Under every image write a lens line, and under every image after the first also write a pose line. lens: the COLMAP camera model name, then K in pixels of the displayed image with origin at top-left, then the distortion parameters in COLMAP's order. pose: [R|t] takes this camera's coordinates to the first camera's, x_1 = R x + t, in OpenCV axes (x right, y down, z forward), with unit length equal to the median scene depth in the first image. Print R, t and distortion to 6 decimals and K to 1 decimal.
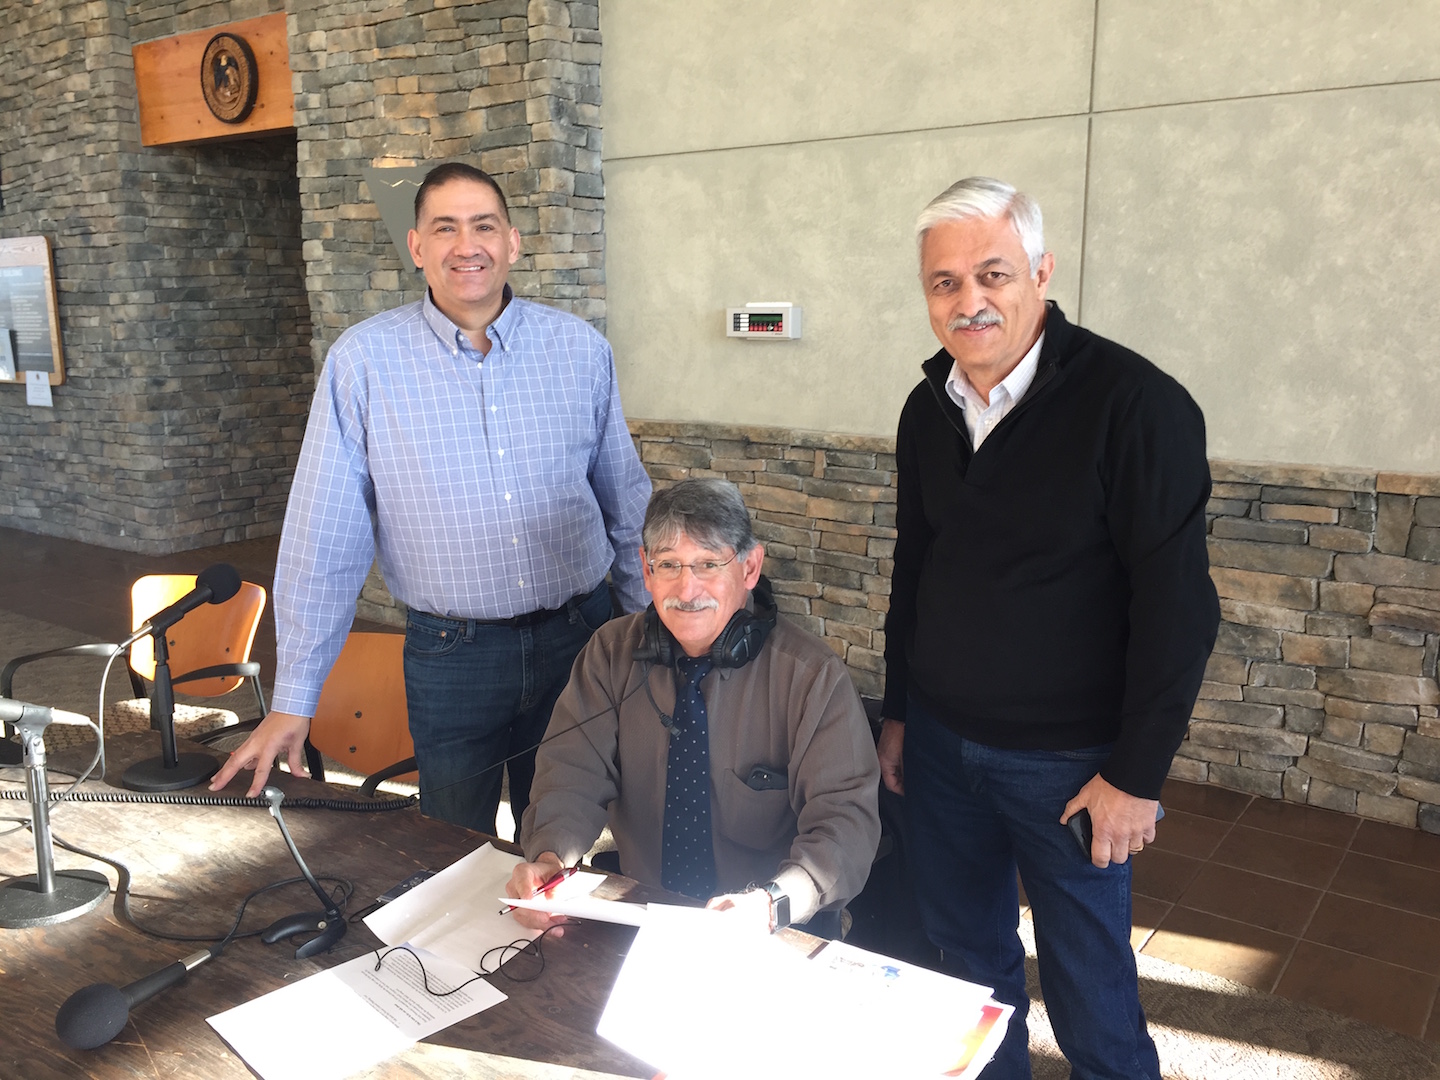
lens RADIAL K [[1230.9, 0, 725.0], [0, 1230.9, 530.9], [0, 0, 1]] dist [0.082868, -0.128298]
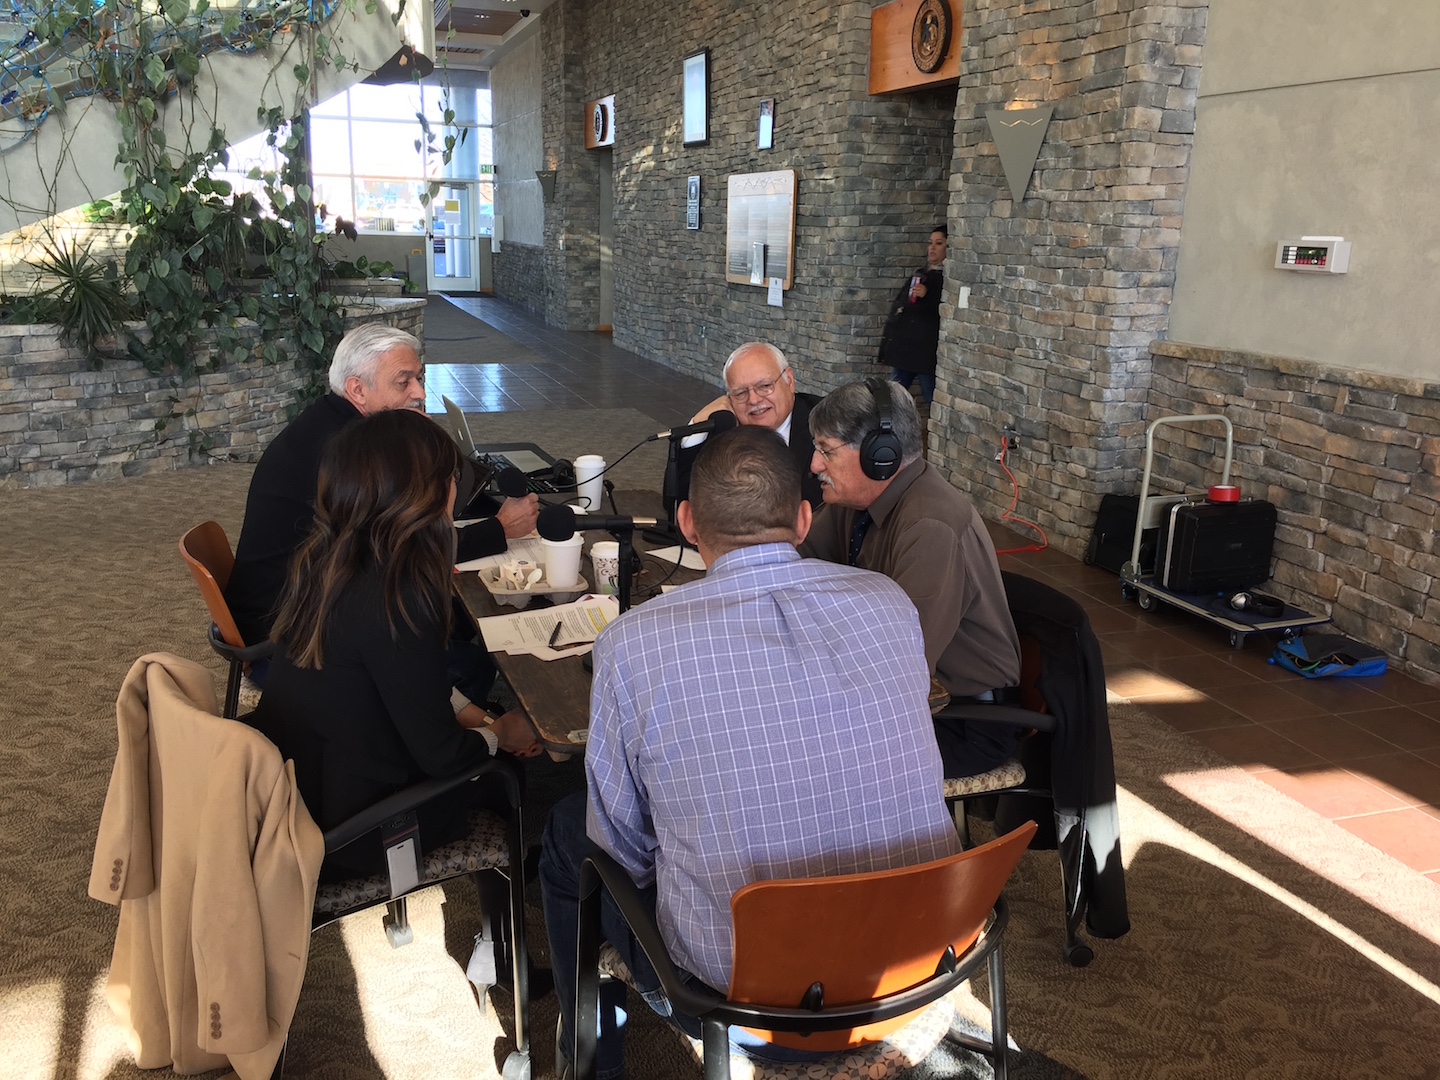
lens RADIAL K [[1230.9, 0, 725.0], [0, 1230.9, 530.9], [0, 0, 1]] dist [0.082868, -0.128298]
pose [[0.813466, 0.169315, -0.556423, 0.211306], [-0.140912, 0.985560, 0.093890, 0.021889], [0.564285, 0.002030, 0.825578, -0.100790]]
